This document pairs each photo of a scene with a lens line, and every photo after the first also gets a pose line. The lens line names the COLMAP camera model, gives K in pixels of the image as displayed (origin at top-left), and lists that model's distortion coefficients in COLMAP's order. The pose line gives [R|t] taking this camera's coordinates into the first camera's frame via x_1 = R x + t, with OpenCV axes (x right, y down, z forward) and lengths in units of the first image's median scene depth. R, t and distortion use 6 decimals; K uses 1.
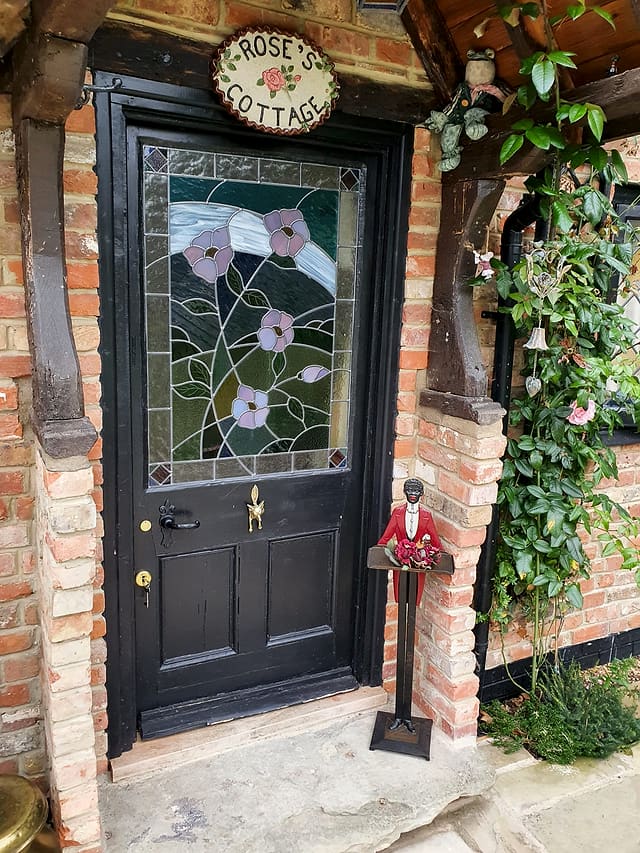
lens RADIAL K [[649.9, 0, 320.0], [0, 649.9, 426.5], [0, 0, 1]] dist [0.061131, -0.081997]
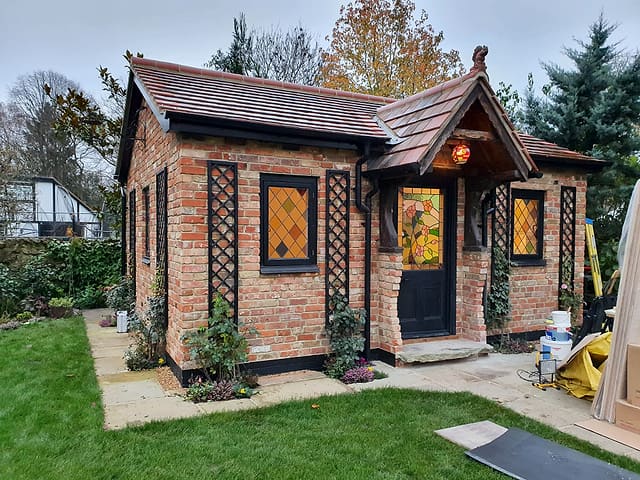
lens RADIAL K [[486.1, 0, 319.2], [0, 486.1, 252.8], [0, 0, 1]] dist [0.110900, -0.242529]
pose [[0.999634, -0.027040, 0.000653, -0.660909], [0.026756, 0.985026, -0.170318, 0.432754], [0.003963, 0.170273, 0.985389, -1.721321]]
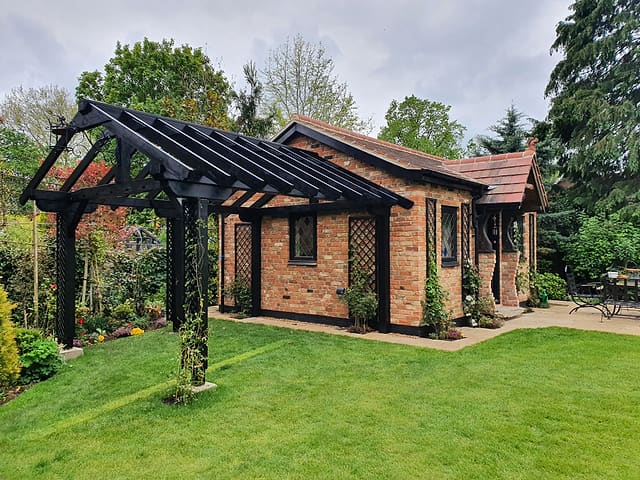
lens RADIAL K [[486.1, 0, 319.2], [0, 486.1, 252.8], [0, 0, 1]] dist [0.110900, -0.242529]
pose [[0.914874, -0.043060, 0.401437, -3.257435], [0.116979, 0.979917, -0.161486, 0.515444], [-0.386422, 0.194699, 0.901538, -2.450809]]
